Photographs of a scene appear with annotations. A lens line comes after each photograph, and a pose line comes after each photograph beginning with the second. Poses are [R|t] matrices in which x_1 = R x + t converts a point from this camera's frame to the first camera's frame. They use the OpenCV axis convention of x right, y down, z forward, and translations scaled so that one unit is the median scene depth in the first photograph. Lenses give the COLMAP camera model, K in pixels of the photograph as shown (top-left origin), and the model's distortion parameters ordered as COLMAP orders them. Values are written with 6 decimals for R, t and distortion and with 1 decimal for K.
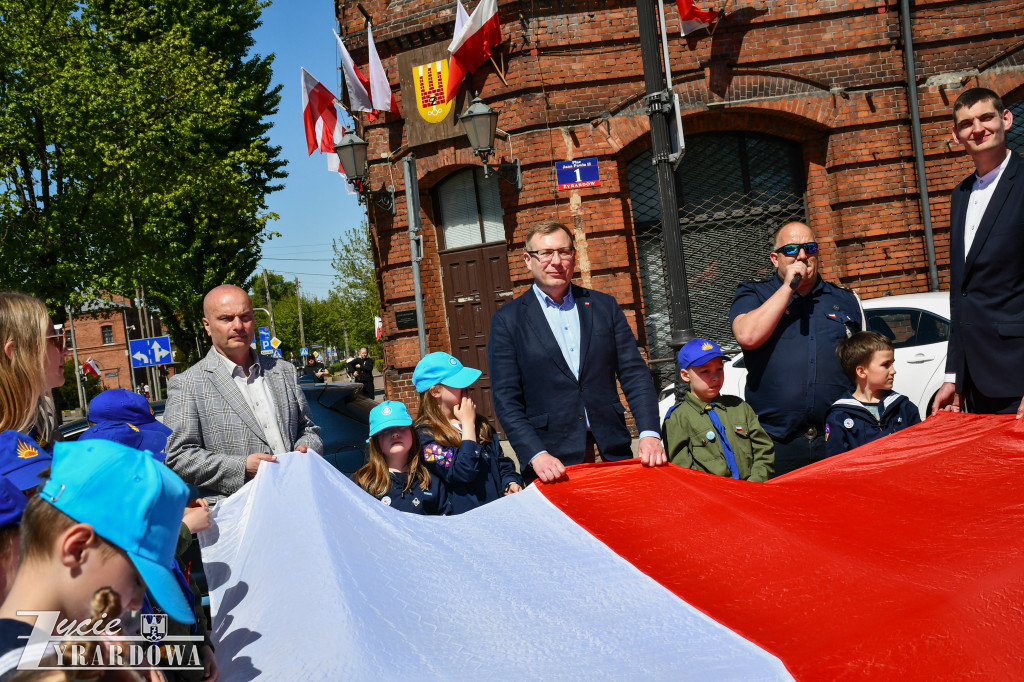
lens RADIAL K [[1671.9, 0, 512.0], [0, 1671.9, 341.0], [0, 0, 1]] dist [0.034905, 0.088233]
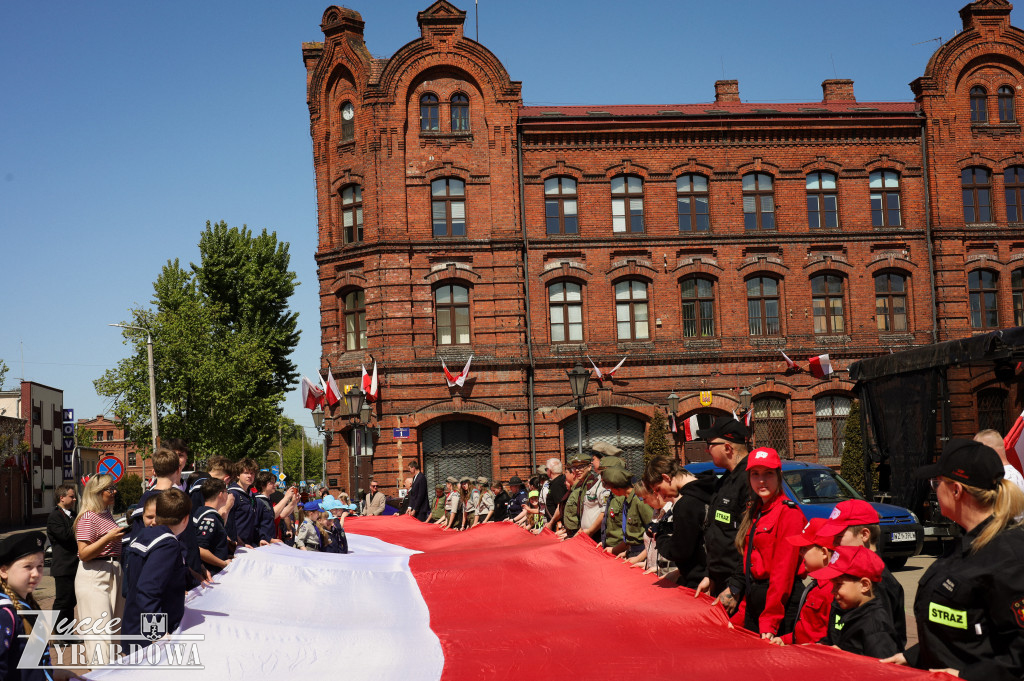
lens RADIAL K [[1386.0, 0, 512.0], [0, 1386.0, 340.5], [0, 0, 1]] dist [0.005325, 0.010509]
pose [[0.995921, 0.089199, 0.013576, 0.167927], [-0.087251, 0.990439, -0.106854, -0.025647], [-0.022978, 0.105233, 0.994182, -1.180498]]
